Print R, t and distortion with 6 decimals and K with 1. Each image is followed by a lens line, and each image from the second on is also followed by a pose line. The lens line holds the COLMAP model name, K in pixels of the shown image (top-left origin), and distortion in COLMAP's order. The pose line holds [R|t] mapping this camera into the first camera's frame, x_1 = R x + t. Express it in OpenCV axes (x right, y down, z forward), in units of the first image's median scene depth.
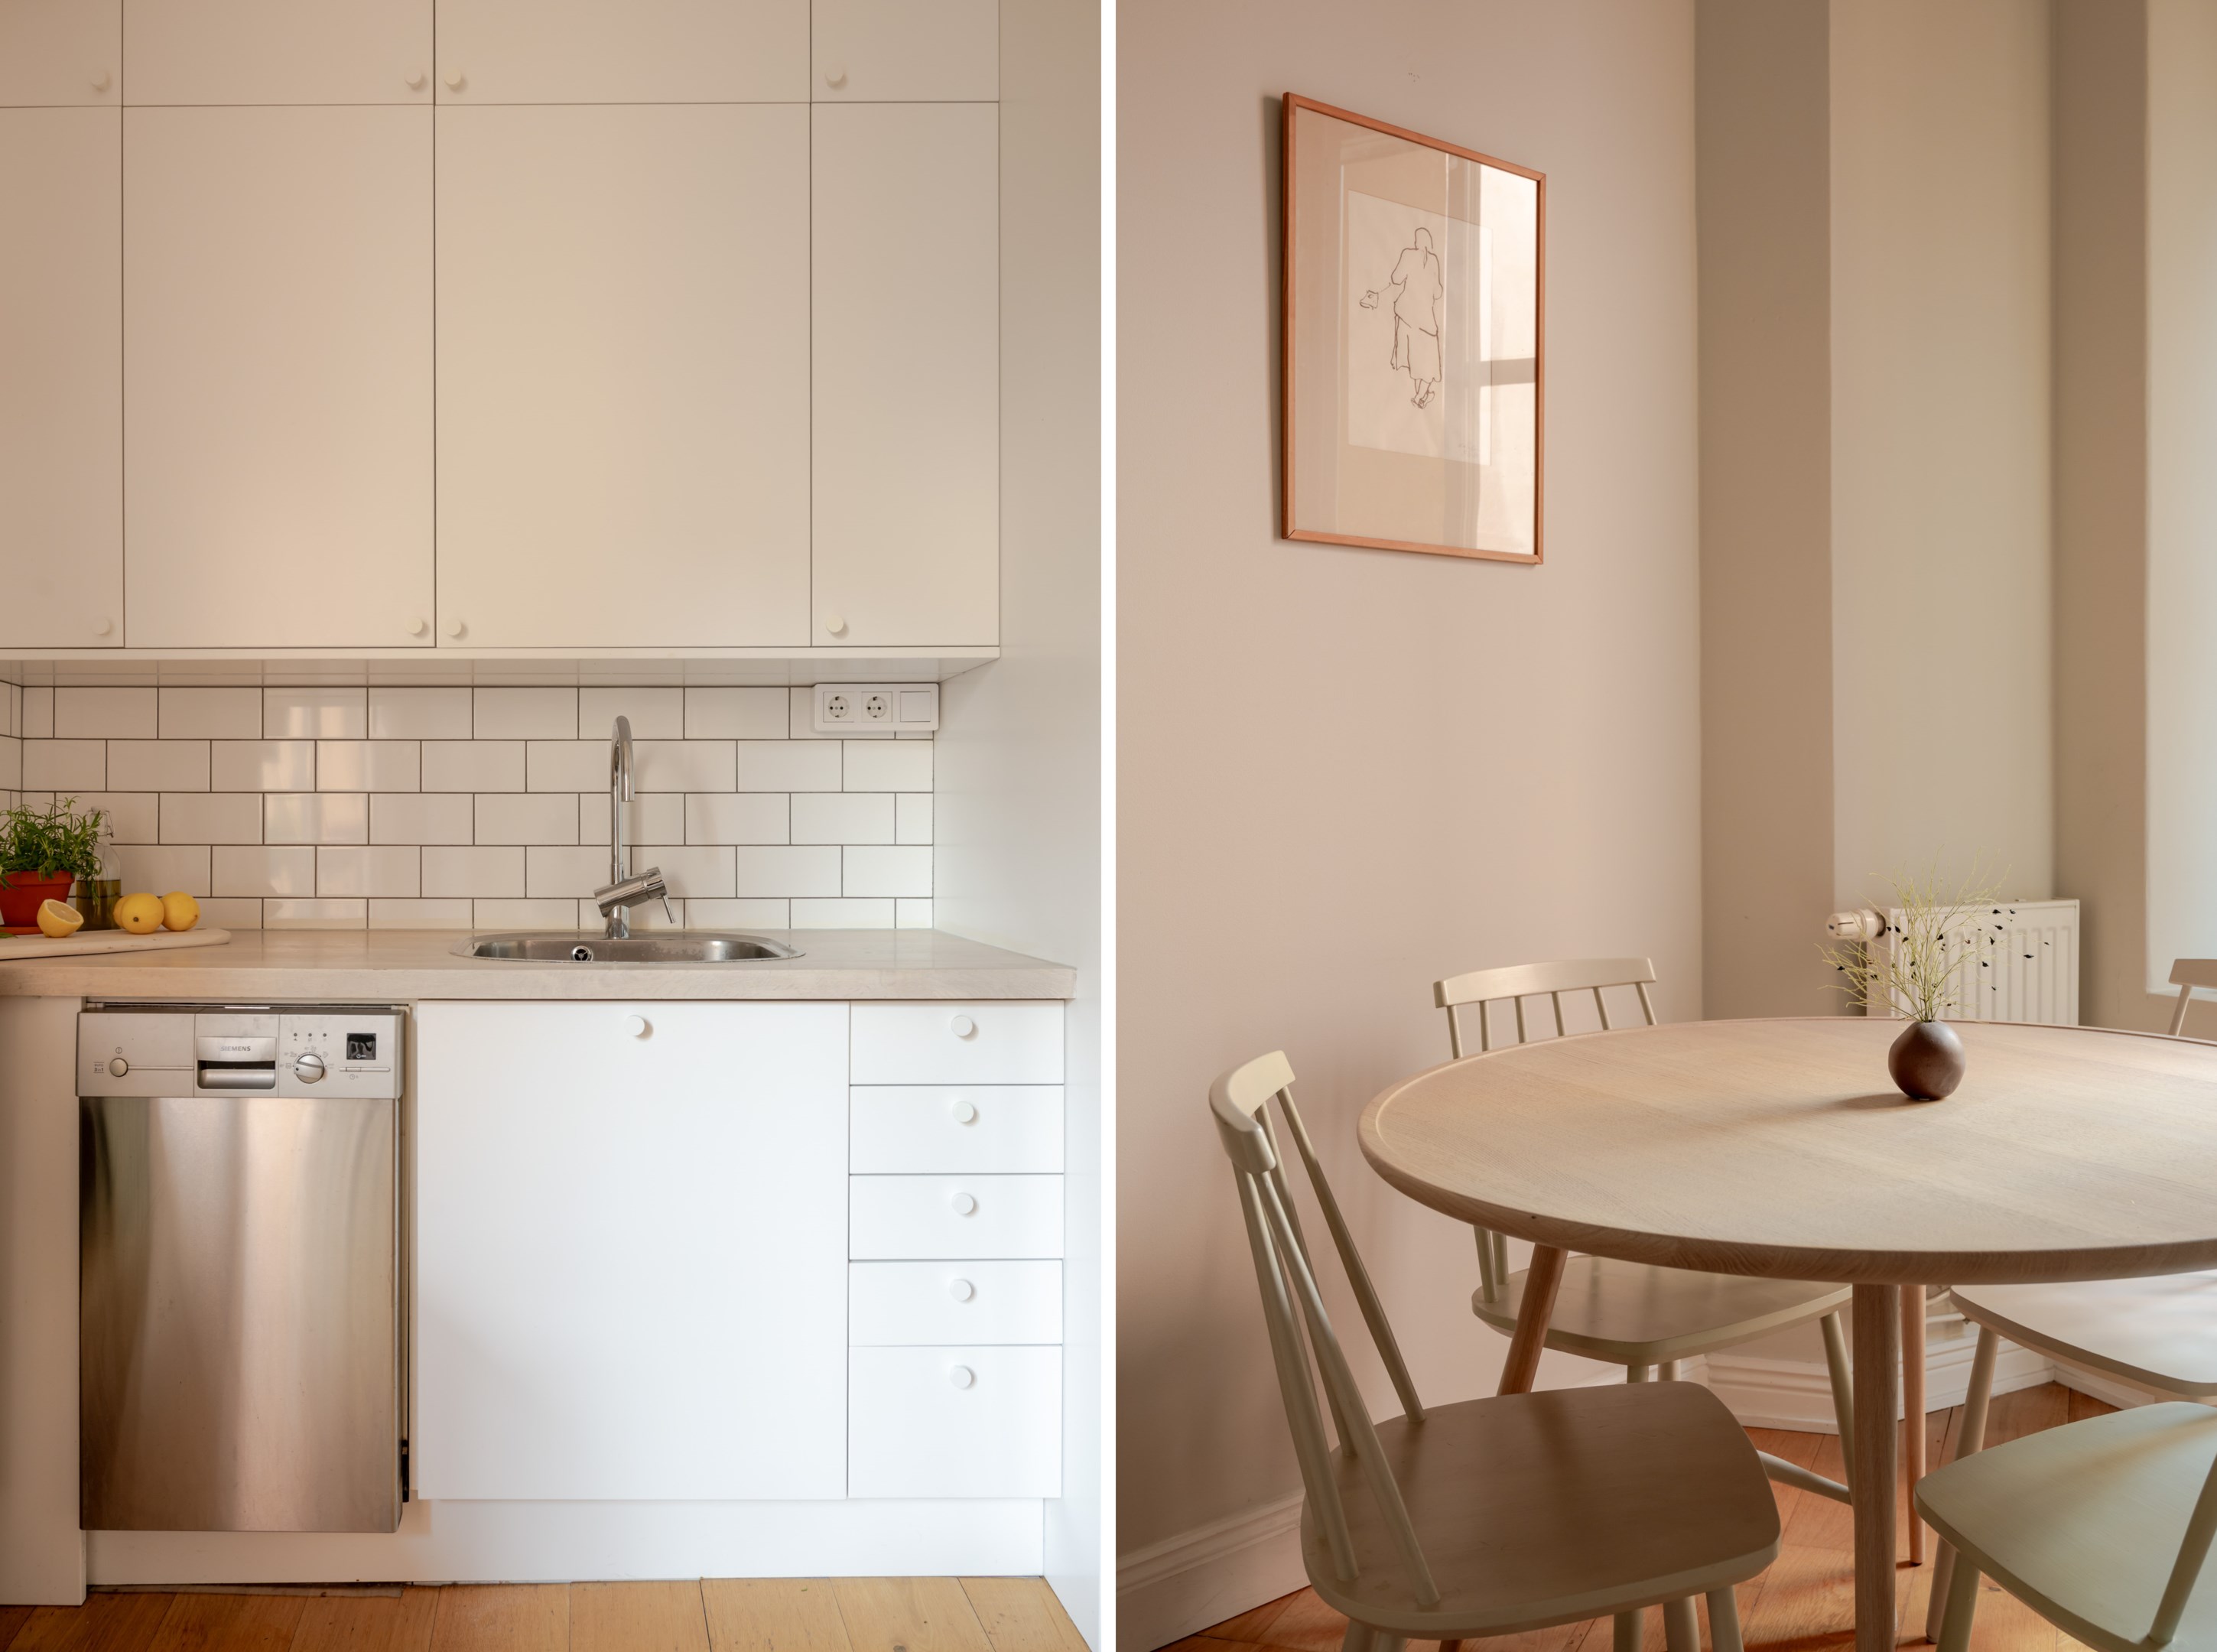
lens RADIAL K [[1248.1, 0, 1109.6], [0, 1248.1, 811.0], [0, 0, 1]] dist [-0.001824, 0.003549]
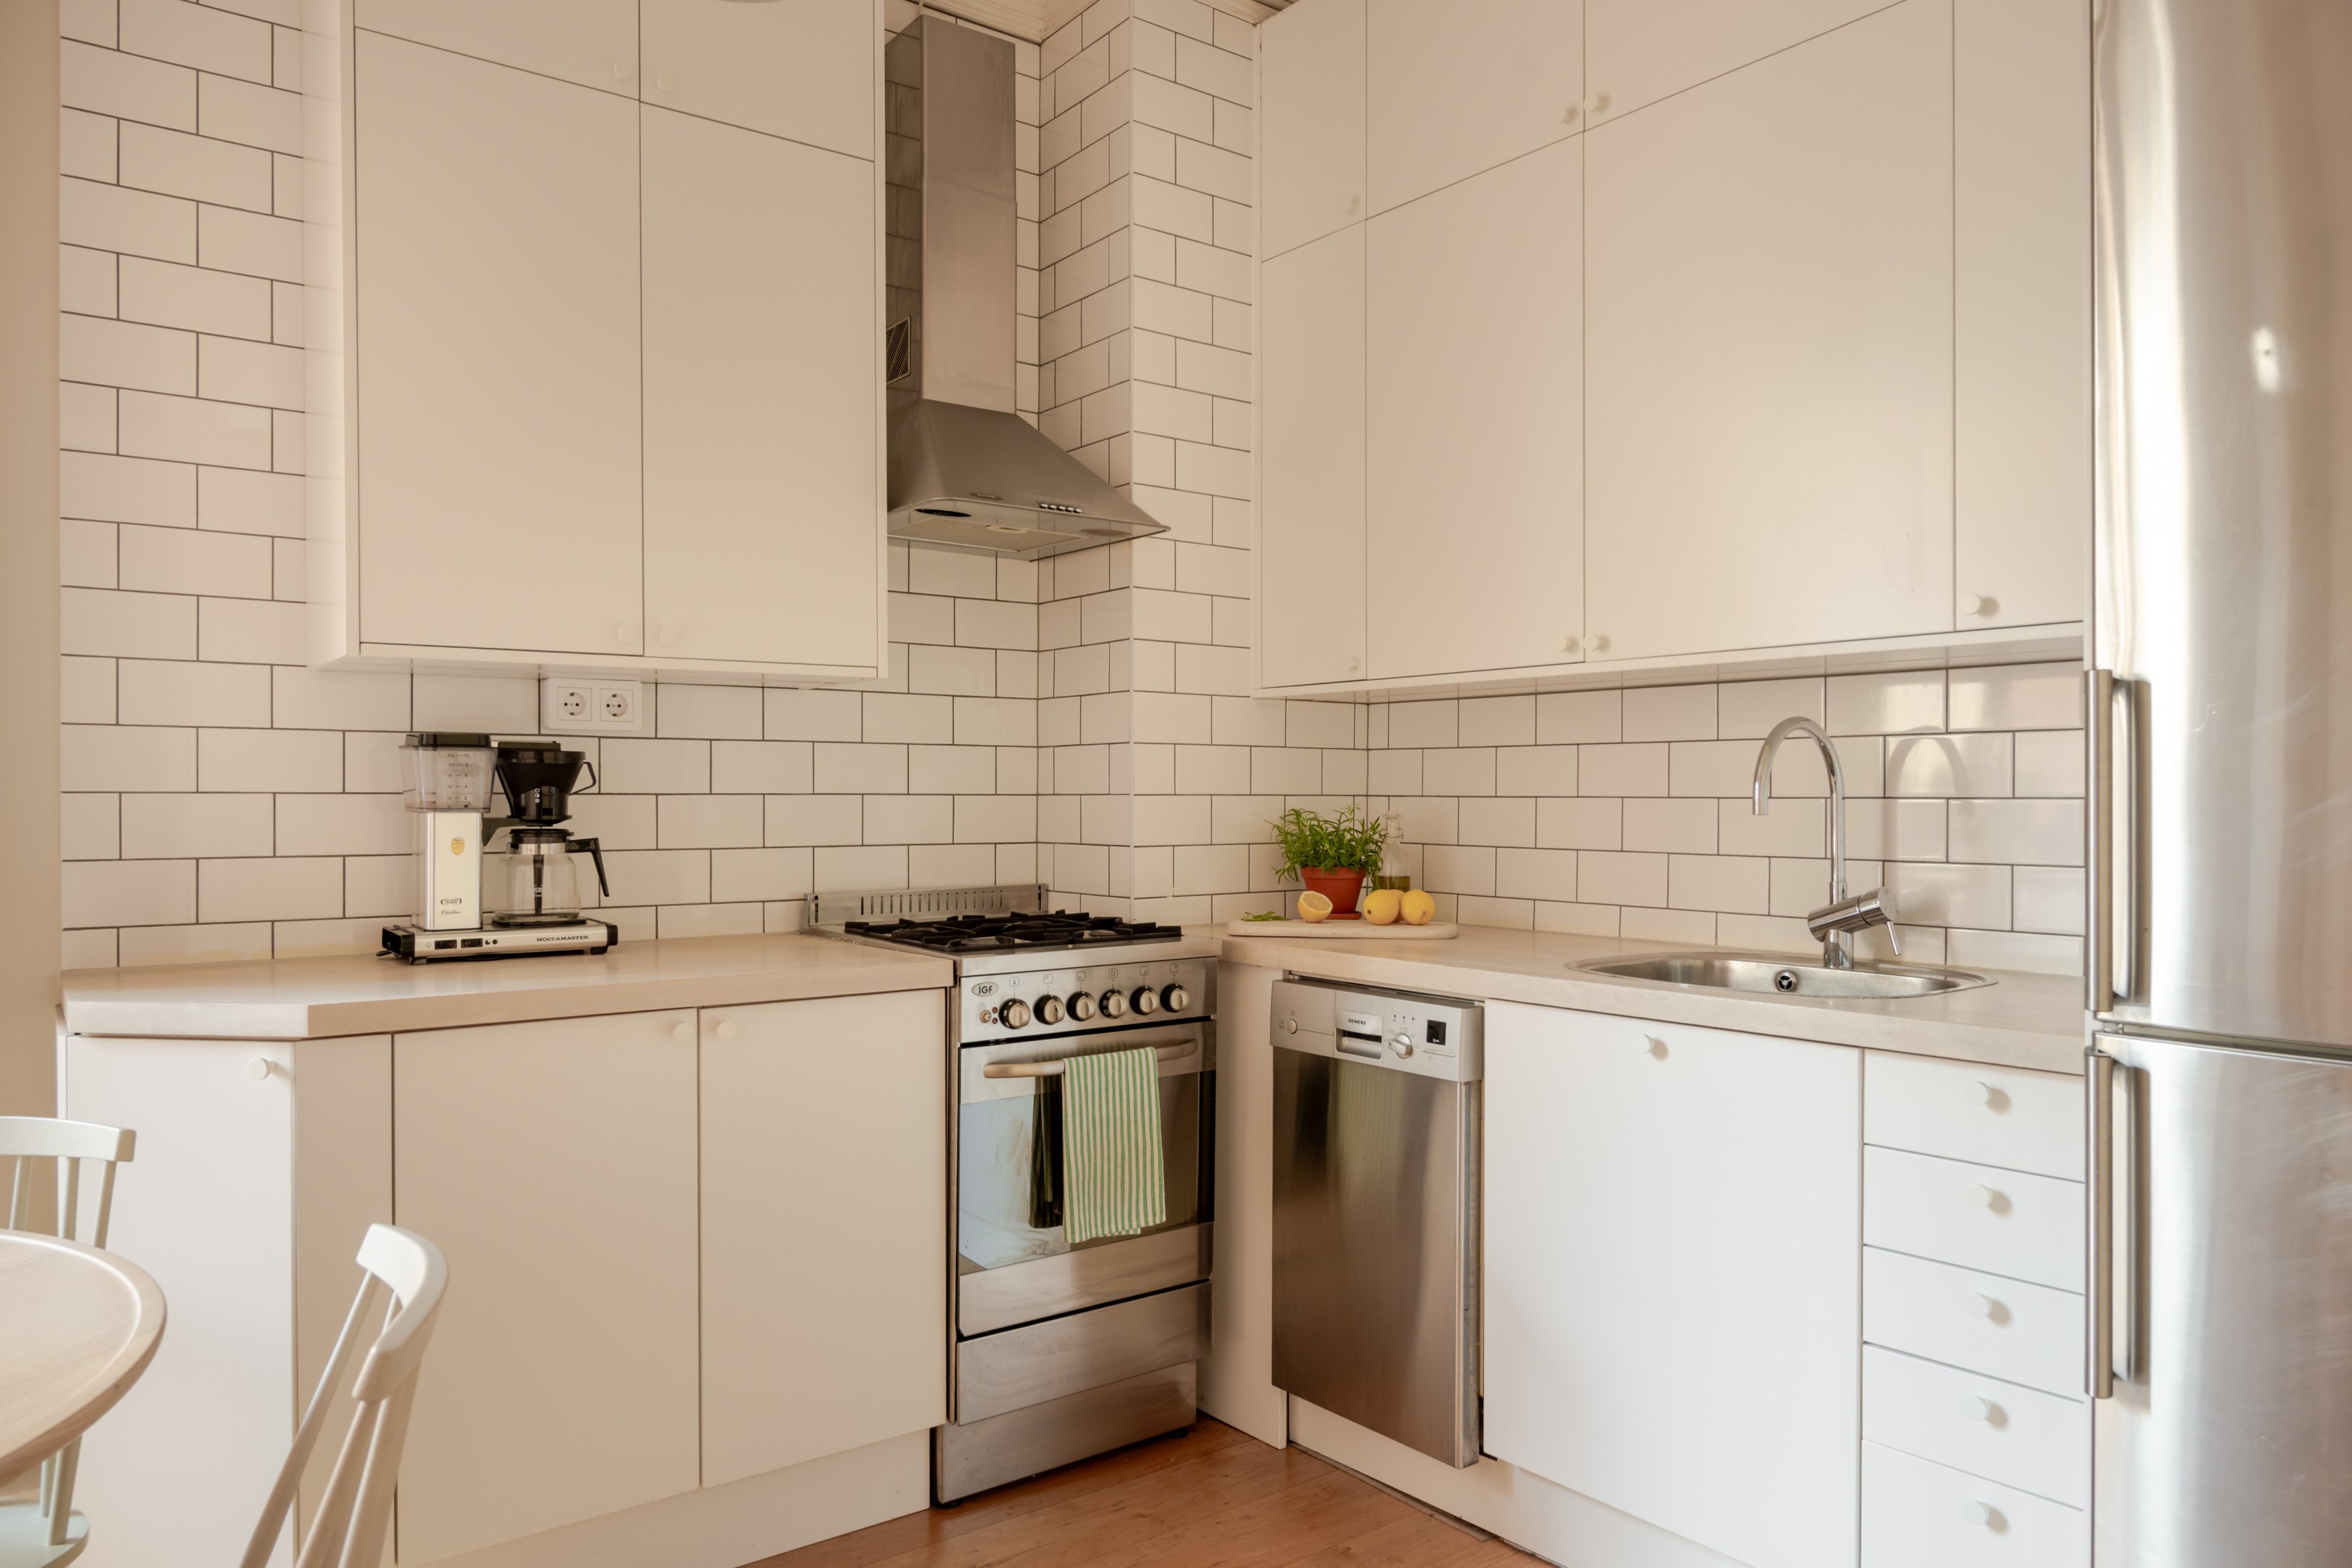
lens RADIAL K [[1552.3, 0, 1173.7], [0, 1552.3, 799.7], [0, 0, 1]] dist [-0.007214, 0.000777]
pose [[0.624315, 0.001482, -0.781172, 0.241847], [-0.006386, 0.999974, -0.003206, -0.012136], [0.781147, 0.006990, 0.624308, -0.049021]]
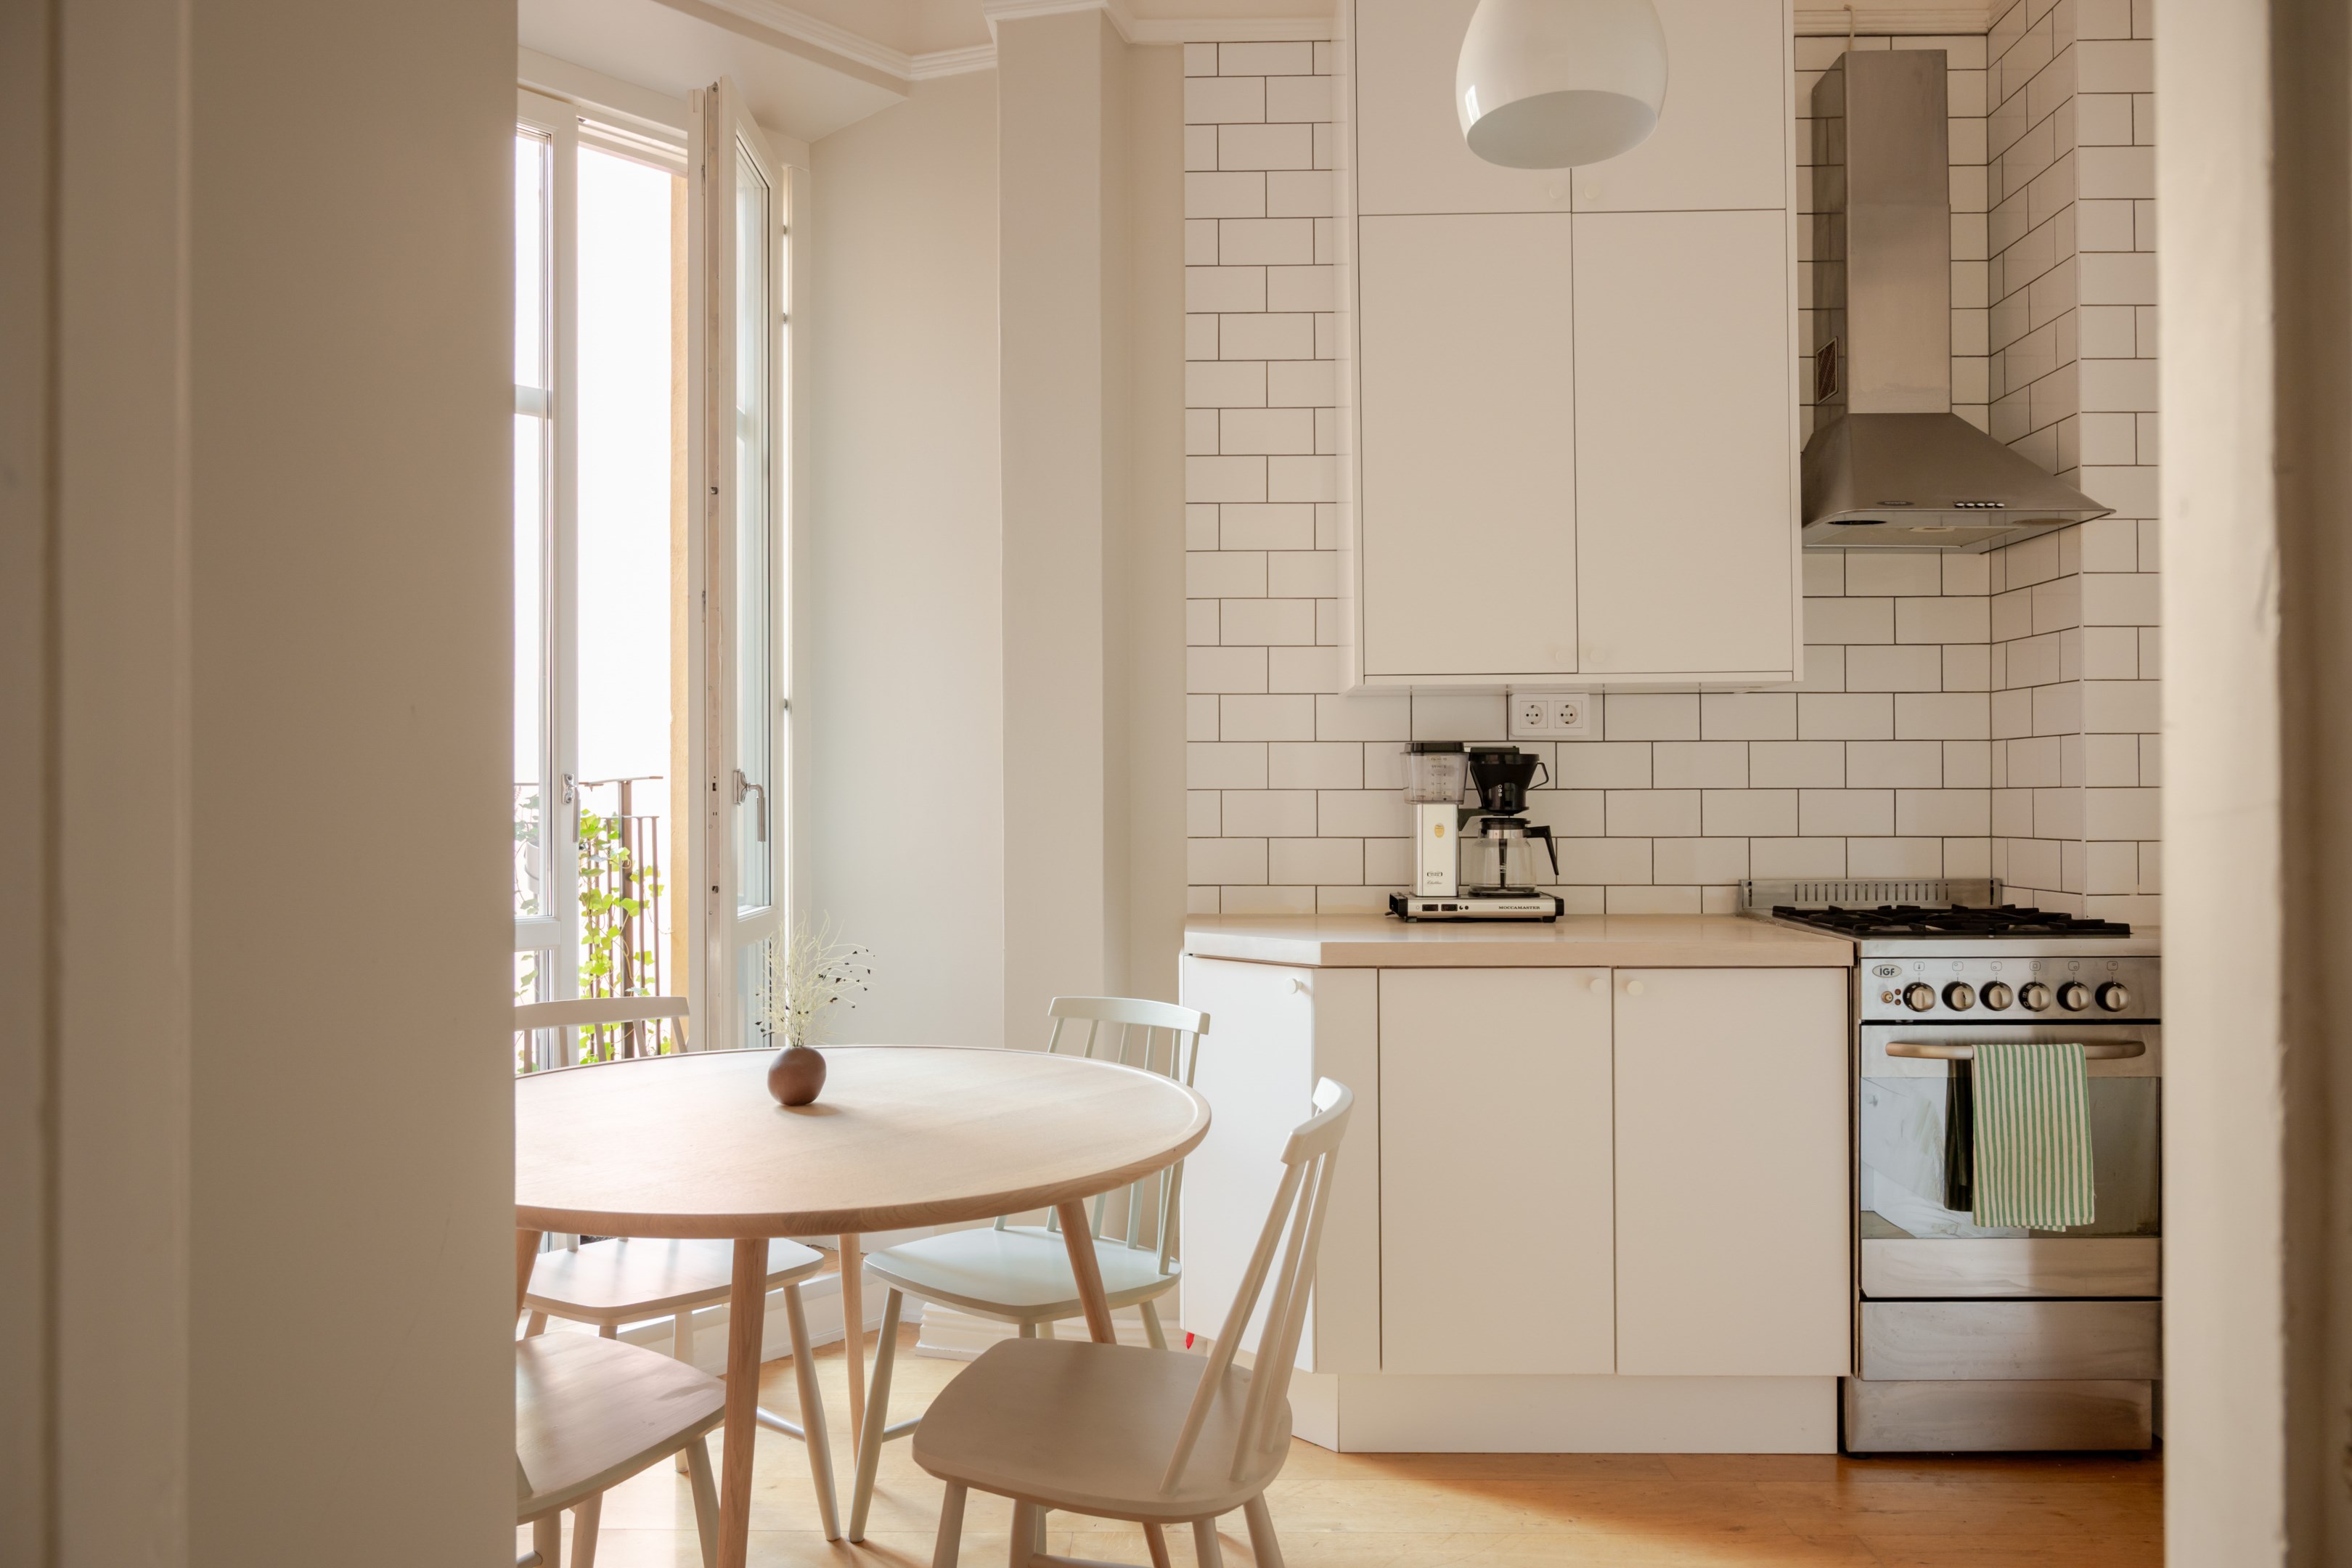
lens RADIAL K [[1552.3, 0, 1177.4], [0, 1552.3, 783.5], [0, 0, 1]] dist [-0.007214, 0.000777]
pose [[0.012468, -0.010433, -0.999868, 0.428664], [-0.005423, 0.999930, -0.010501, -0.006784], [0.999908, 0.005554, 0.012410, -0.017194]]
